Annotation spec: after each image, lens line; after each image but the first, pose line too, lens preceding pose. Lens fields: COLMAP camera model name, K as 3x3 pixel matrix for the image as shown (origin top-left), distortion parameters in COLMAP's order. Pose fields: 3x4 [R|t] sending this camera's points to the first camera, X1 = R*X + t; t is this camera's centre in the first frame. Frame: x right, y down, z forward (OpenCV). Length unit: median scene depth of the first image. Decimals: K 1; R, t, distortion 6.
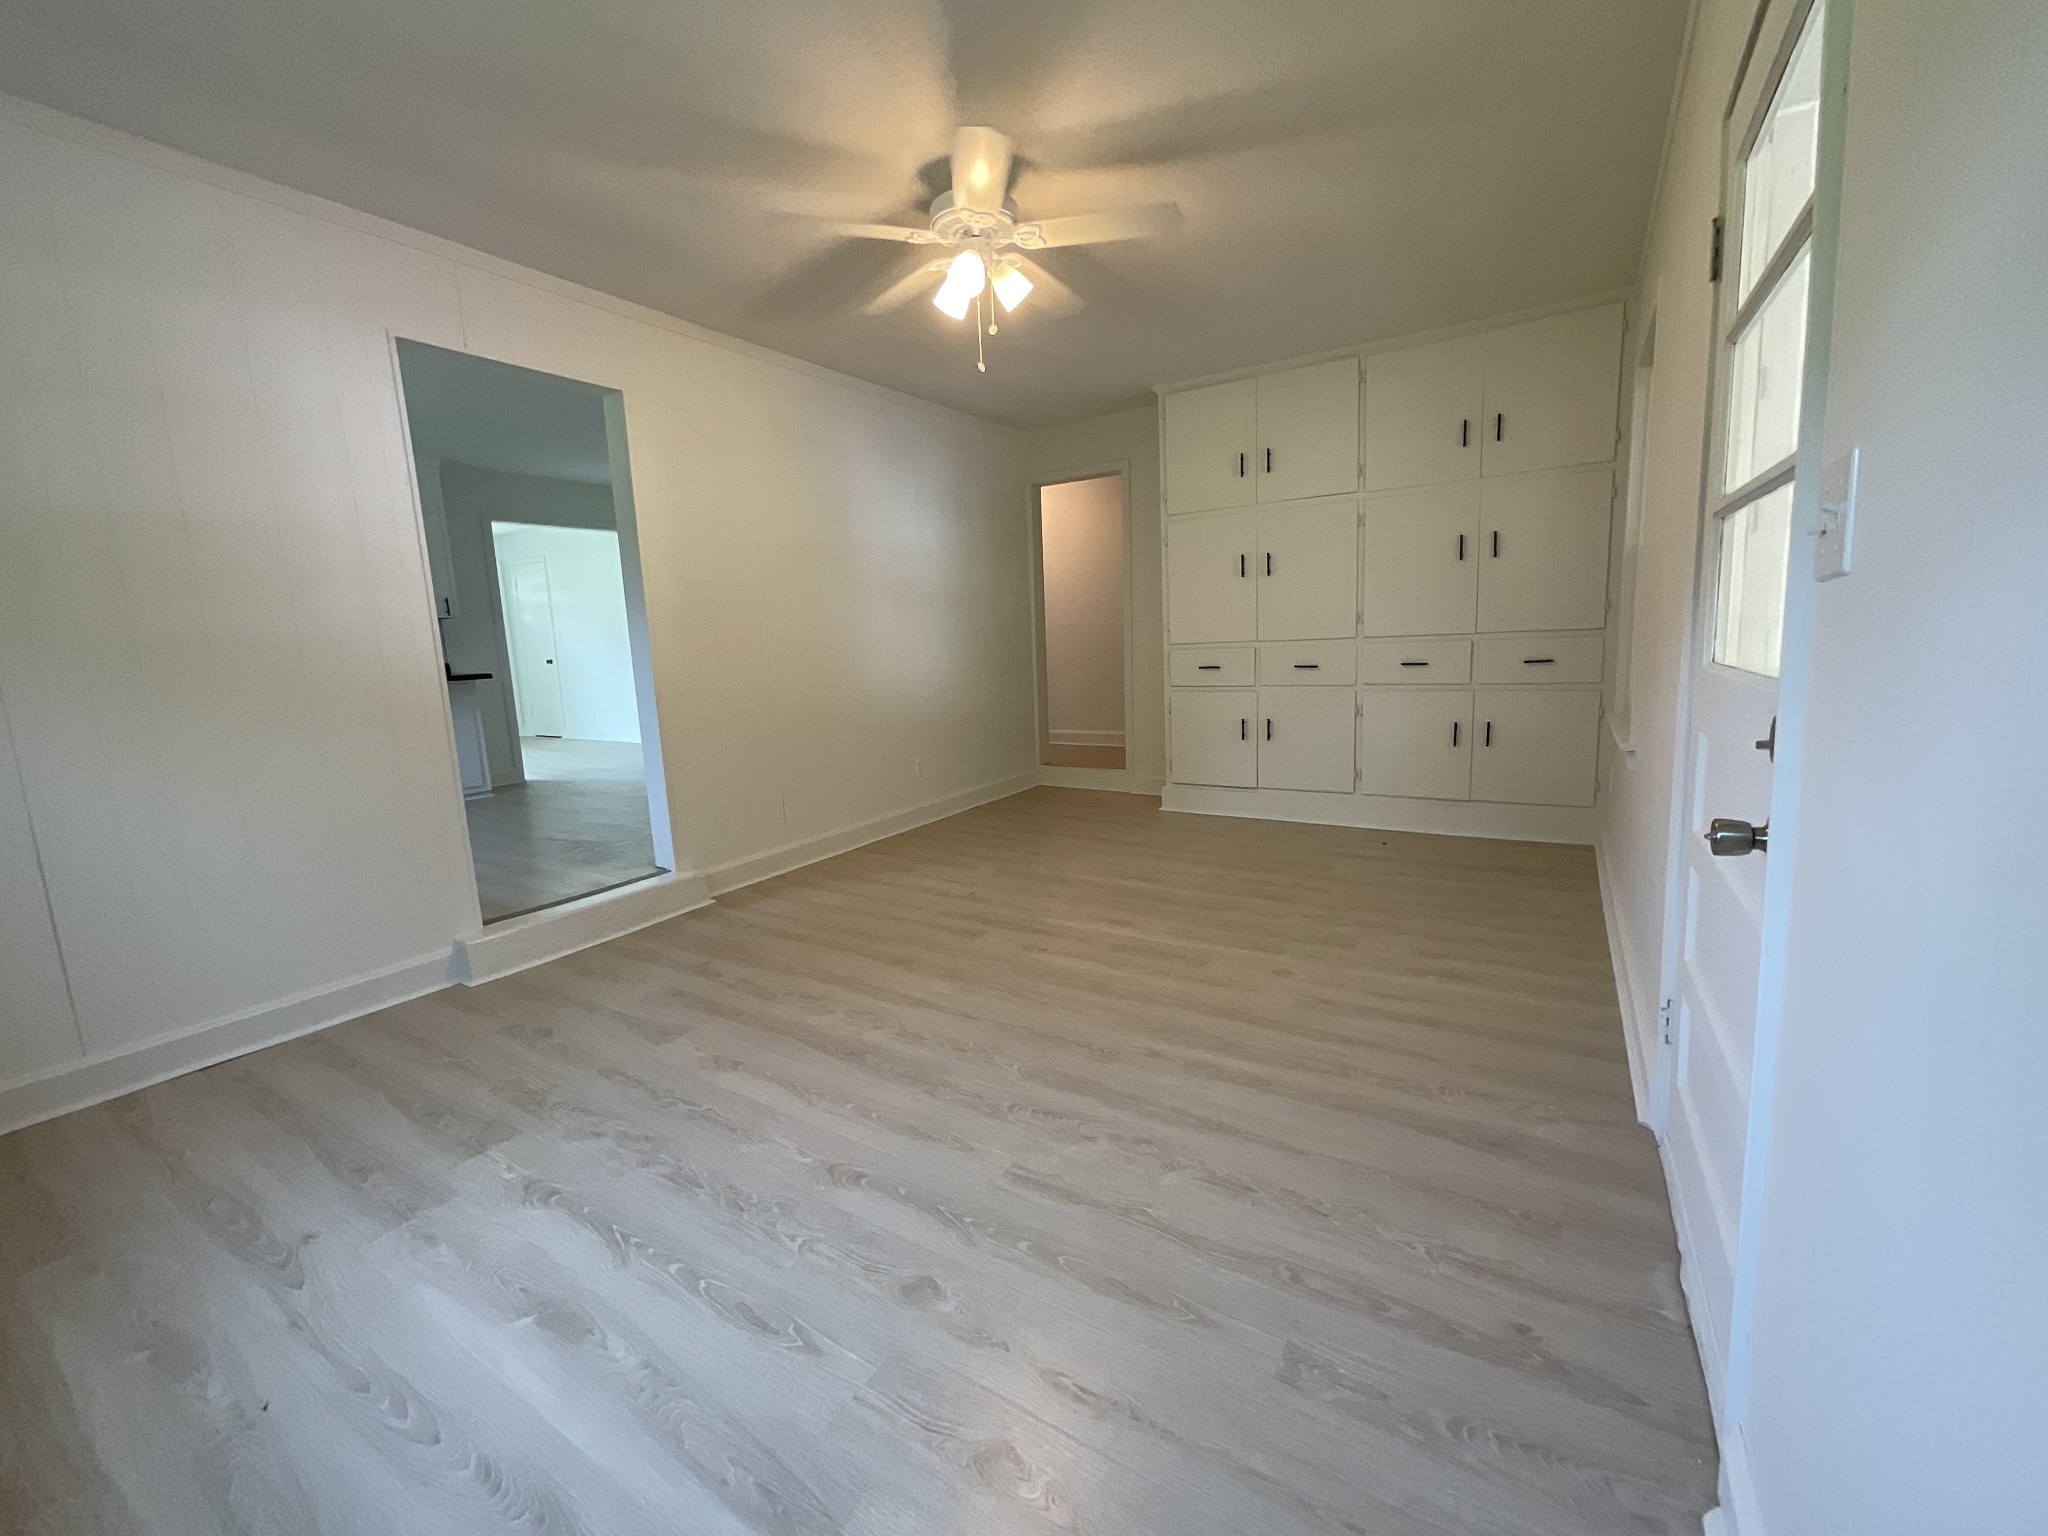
lens RADIAL K [[837.6, 0, 1018.5], [0, 837.6, 762.9], [0, 0, 1]] dist [-0.001025, 0.002315]
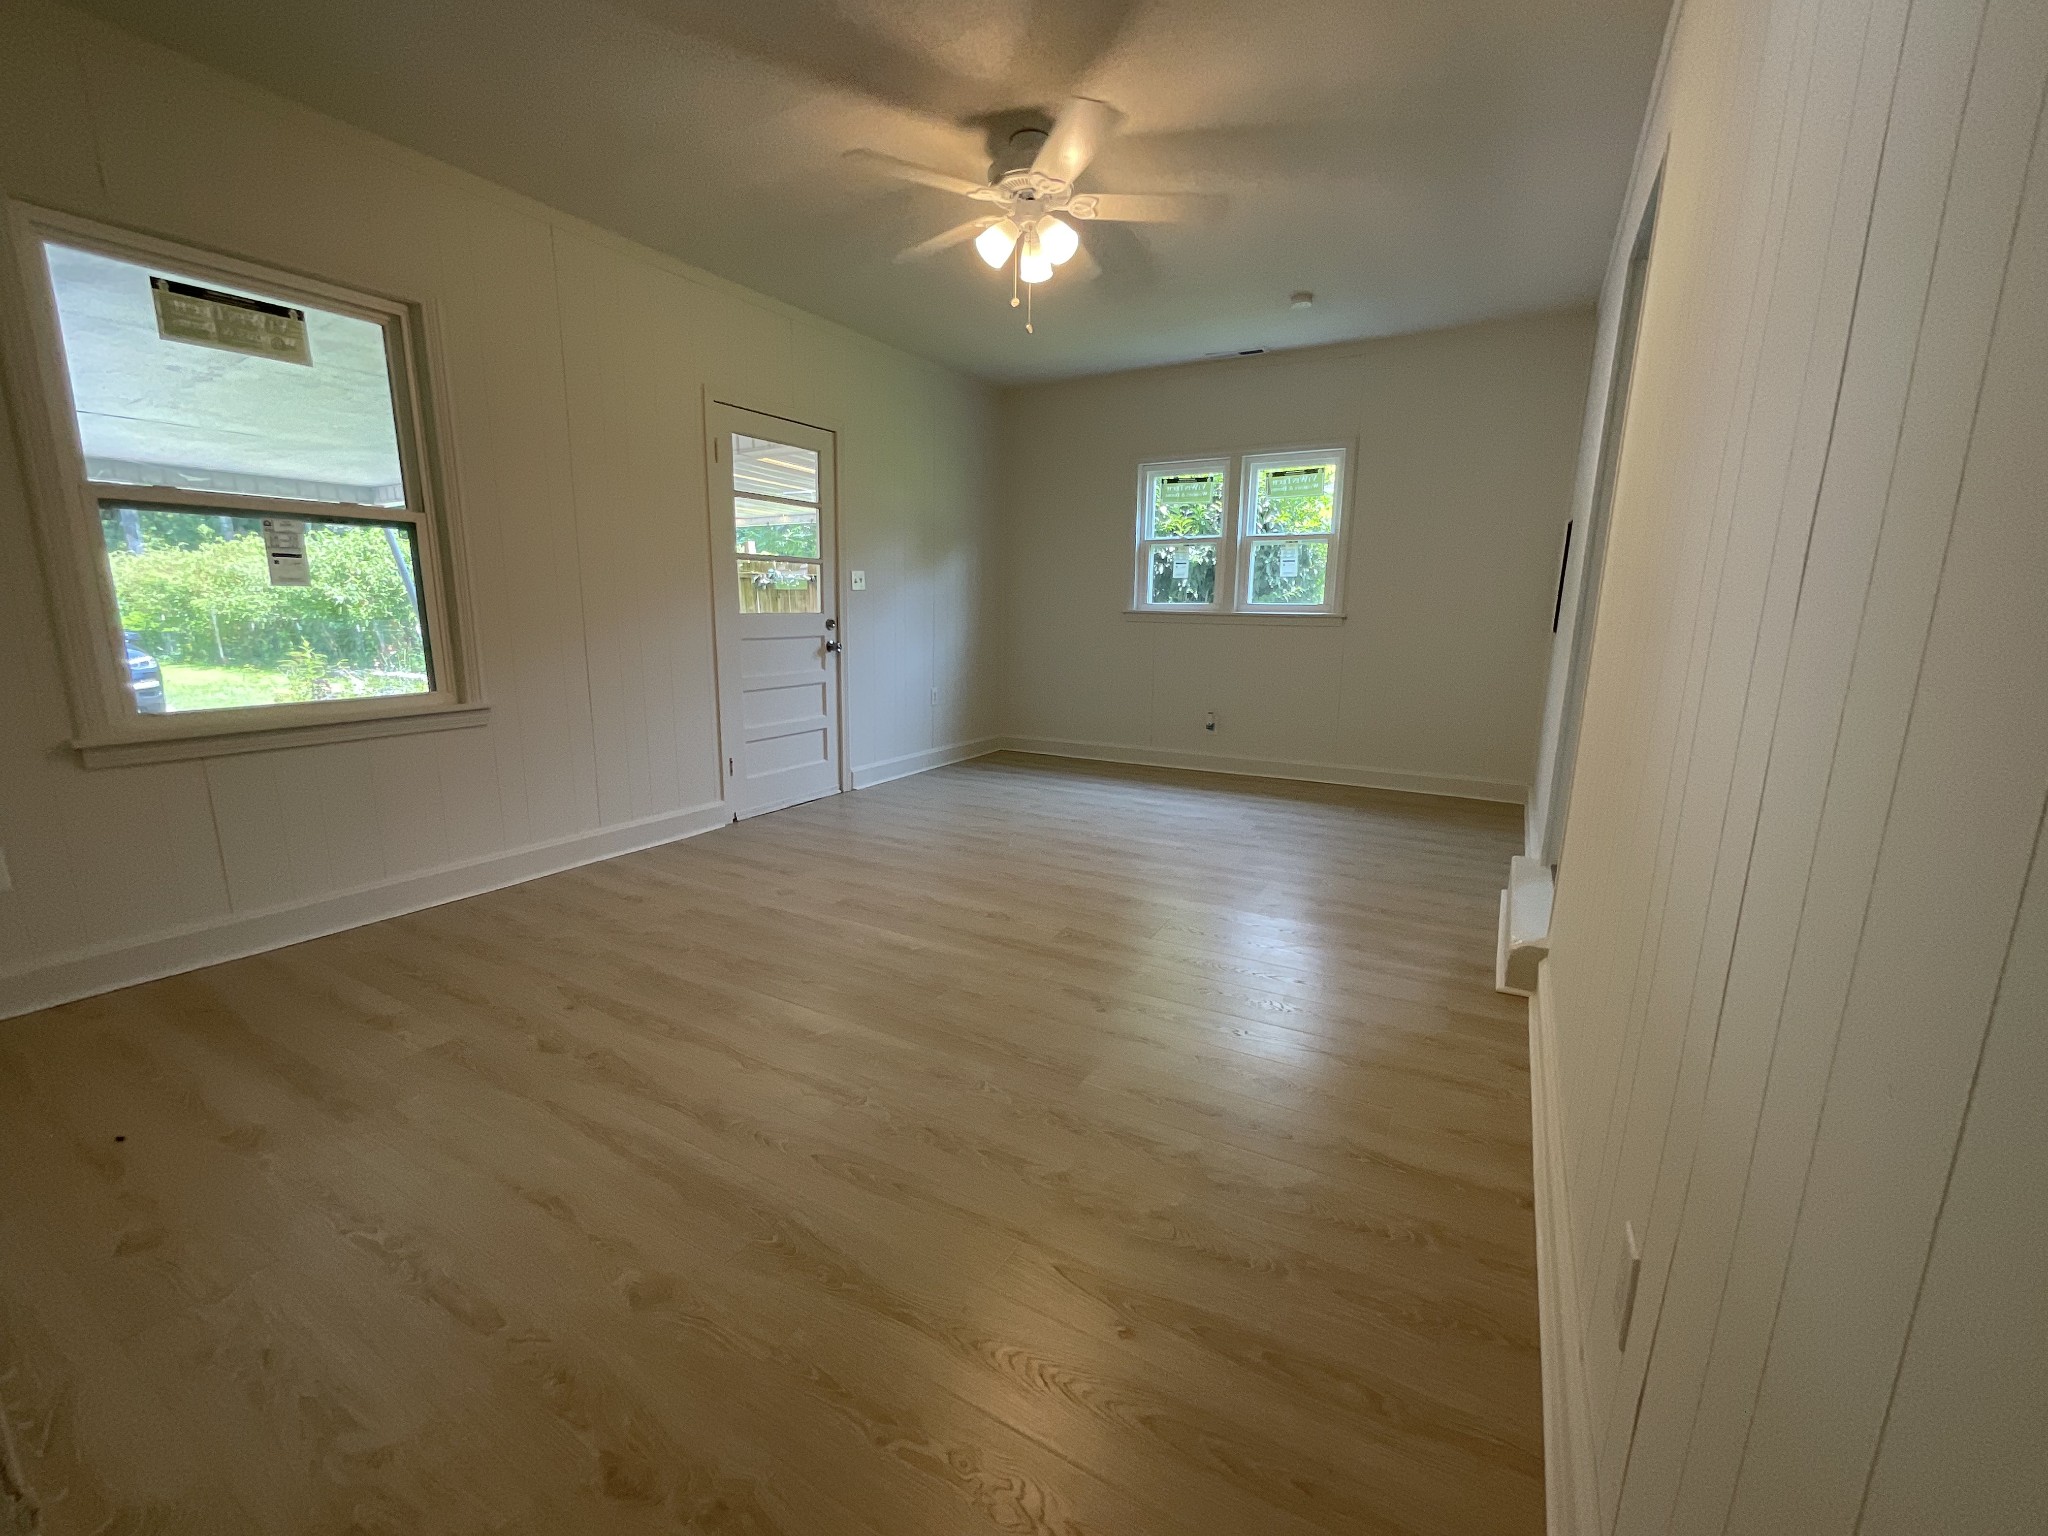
lens RADIAL K [[837.6, 0, 1012.0], [0, 837.6, 762.1], [0, 0, 1]] dist [-0.001025, 0.002315]
pose [[-0.999011, 0.039634, -0.020160, 0.018841], [0.030489, 0.940565, 0.338243, -0.339419], [0.032367, 0.337294, -0.940843, 2.287773]]
